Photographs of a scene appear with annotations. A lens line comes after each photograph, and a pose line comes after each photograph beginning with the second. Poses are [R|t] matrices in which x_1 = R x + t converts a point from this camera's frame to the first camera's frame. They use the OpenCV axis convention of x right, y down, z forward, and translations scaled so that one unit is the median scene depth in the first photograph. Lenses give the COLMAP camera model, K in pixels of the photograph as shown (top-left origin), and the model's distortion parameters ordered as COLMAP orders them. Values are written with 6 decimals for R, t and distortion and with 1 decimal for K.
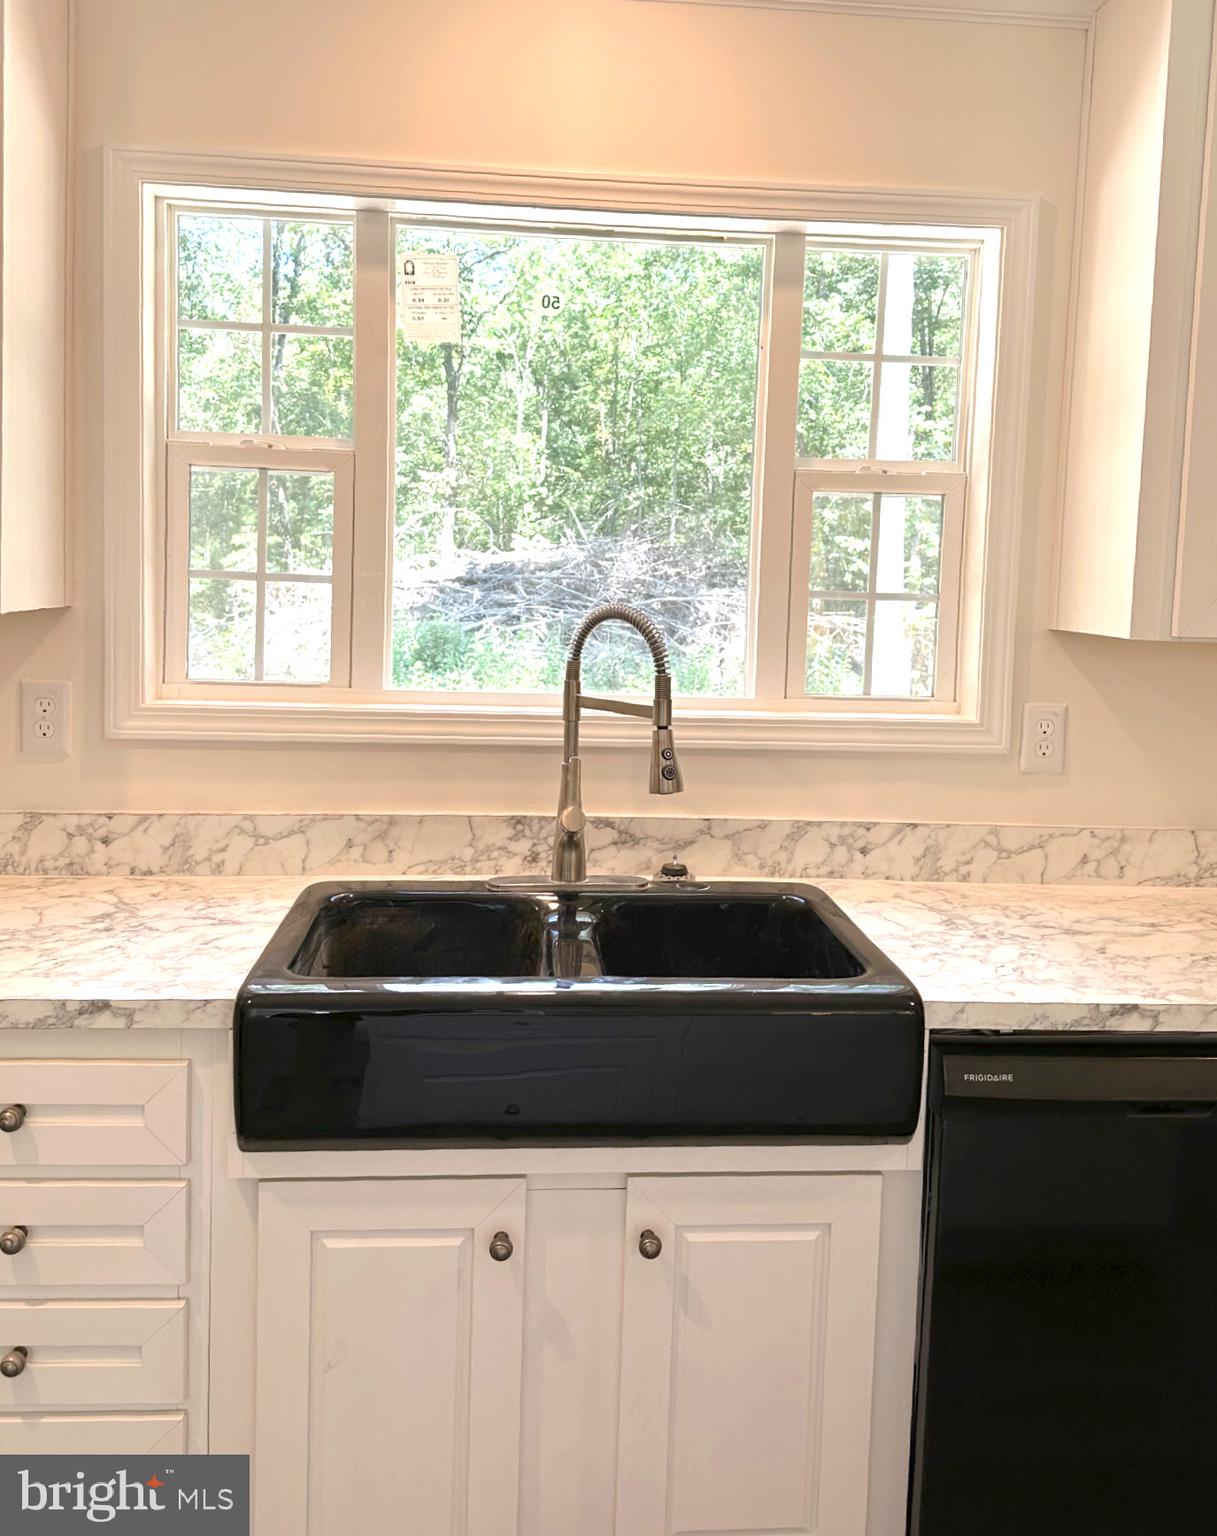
lens RADIAL K [[1290.0, 0, 599.8], [0, 1290.0, 641.4], [0, 0, 1]] dist [0.078422, -0.010030]
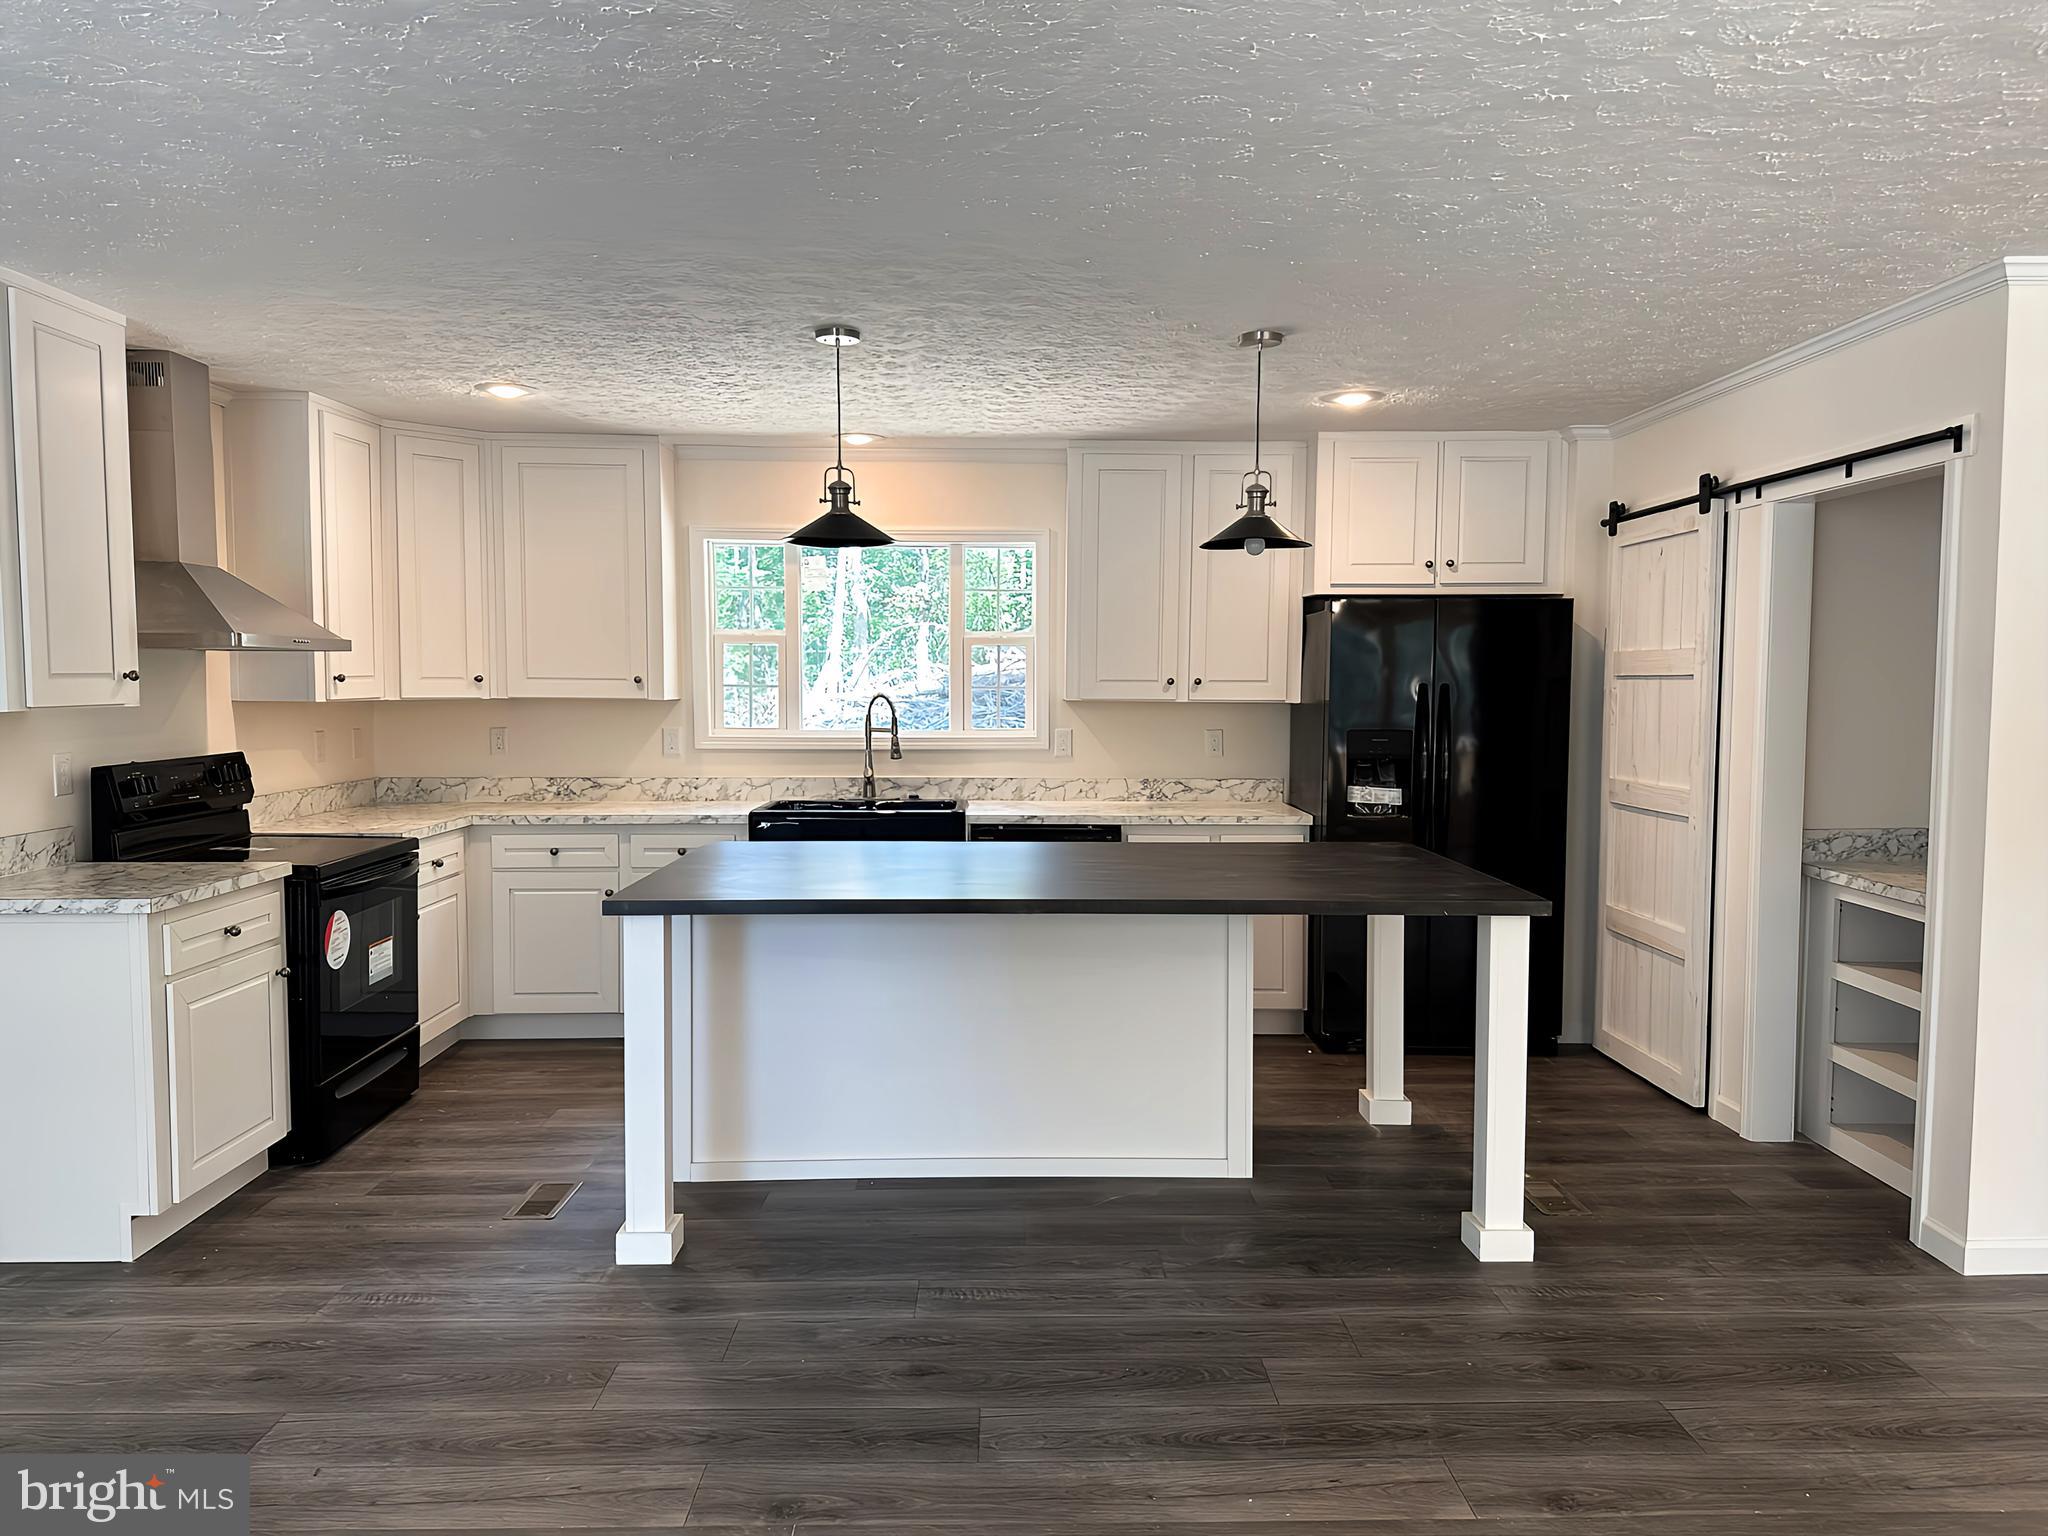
lens RADIAL K [[1473.6, 0, 1040.0], [0, 1473.6, 768.4], [0, 0, 1]] dist [0.032672, -0.045164]
pose [[0.998331, -0.021381, -0.053653, 0.465200], [0.021564, 0.999763, 0.002834, 0.118825], [0.053579, -0.003986, 0.998556, -1.896862]]
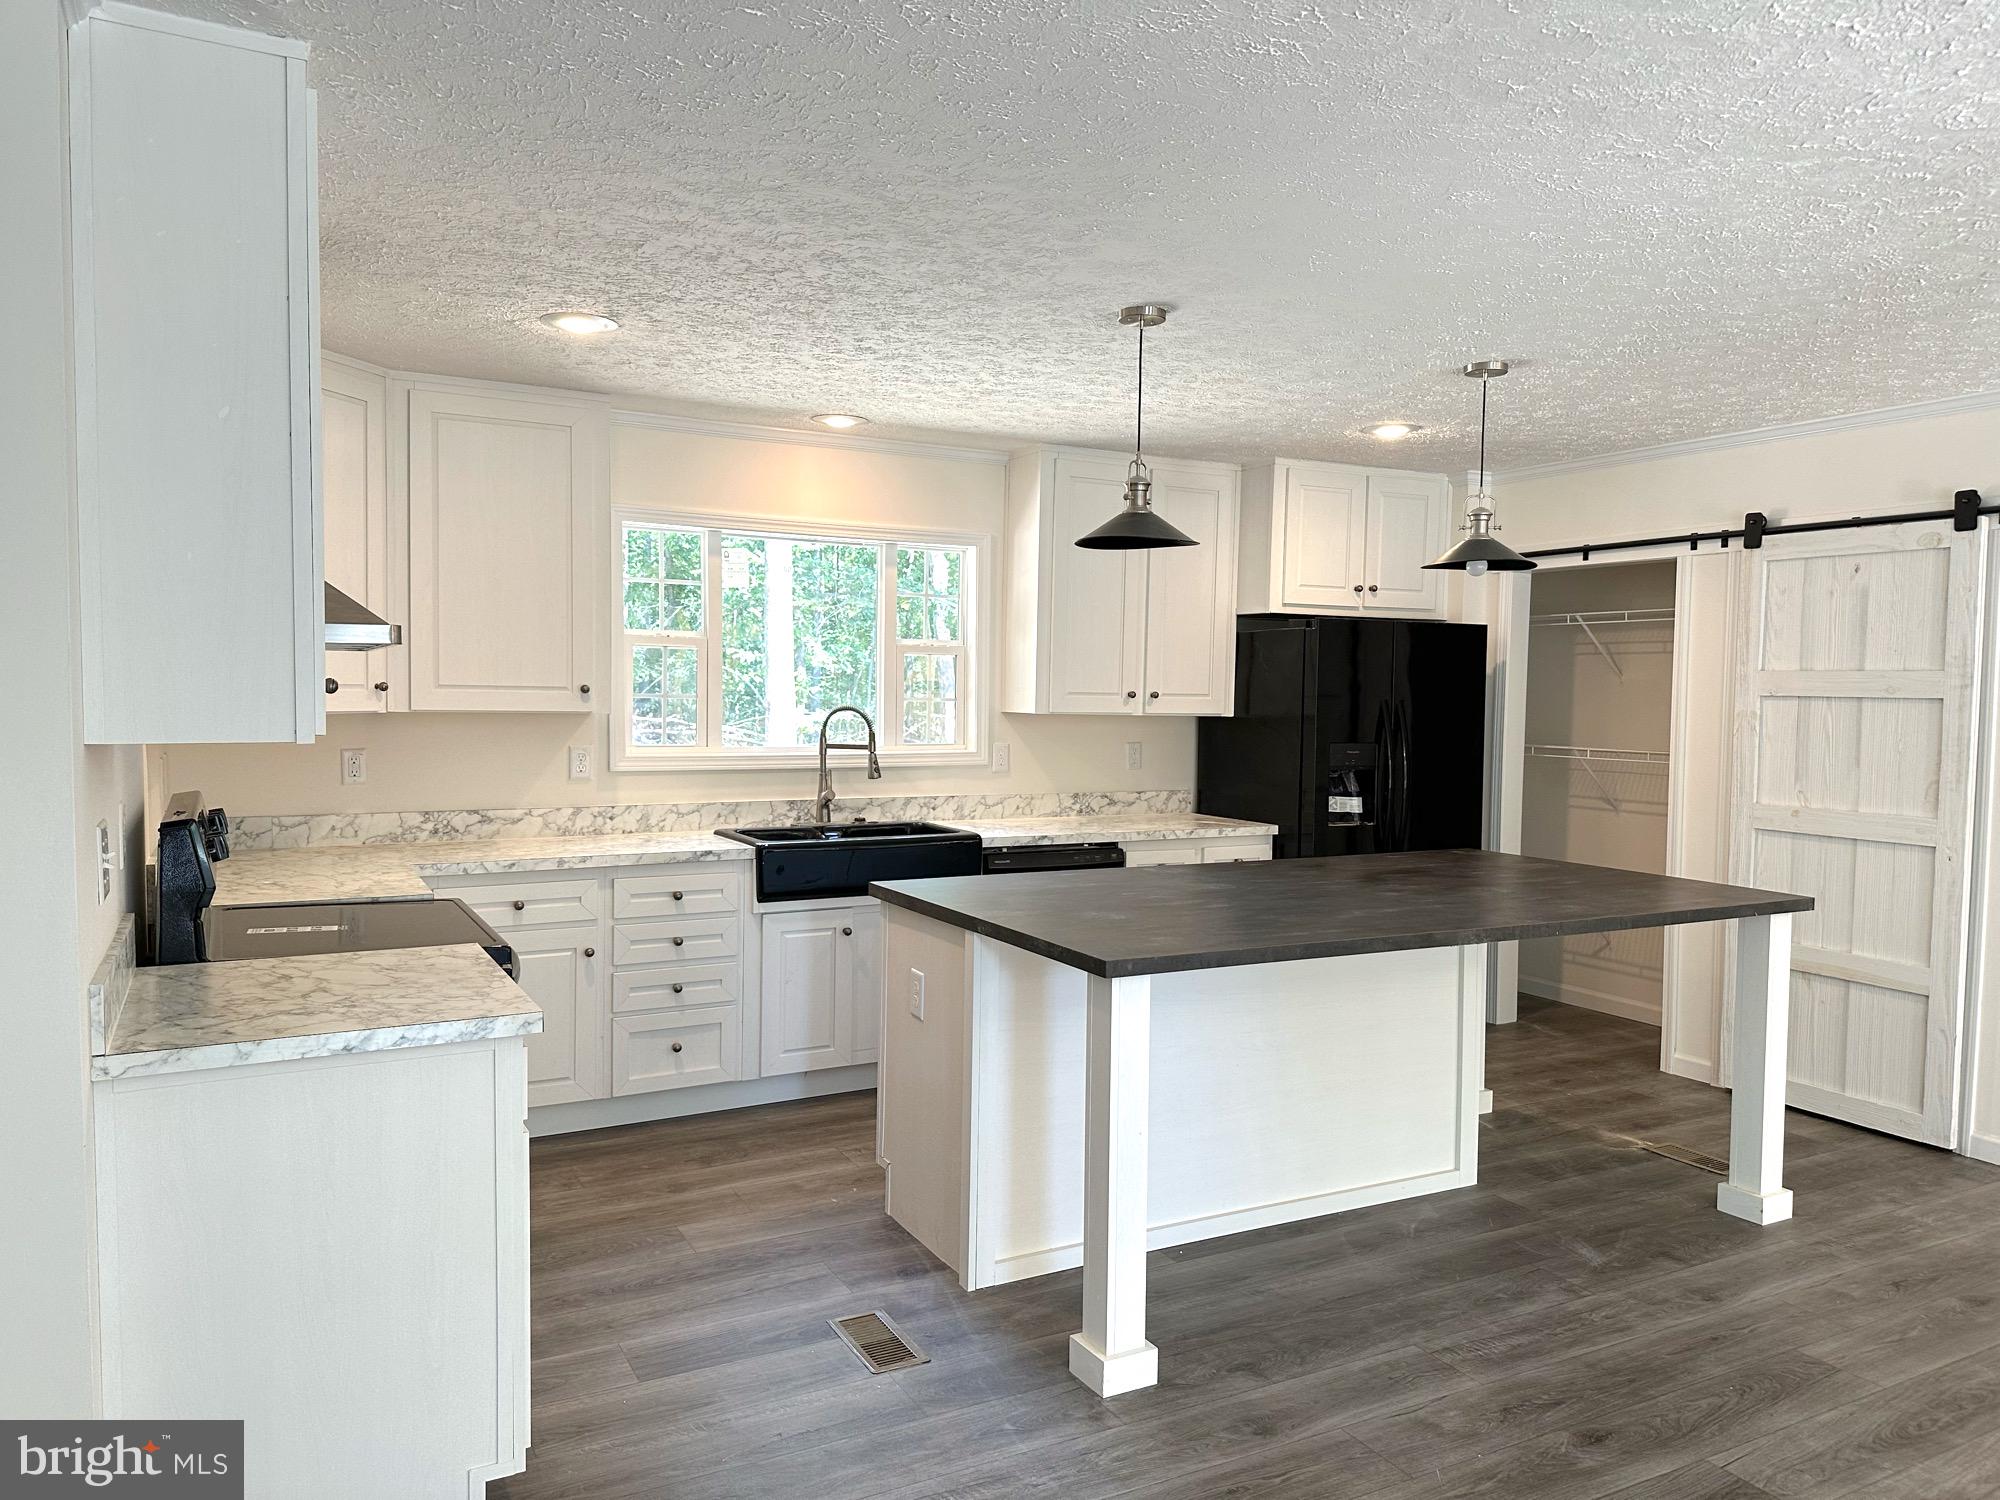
lens RADIAL K [[1439.1, 0, 1012.9], [0, 1439.1, 753.5], [0, 0, 1]] dist [0.032672, -0.045164]
pose [[0.910825, -0.035414, 0.411270, -0.748881], [0.036259, 0.999326, 0.005751, 0.054401], [-0.411196, 0.009674, 0.911495, -1.461154]]
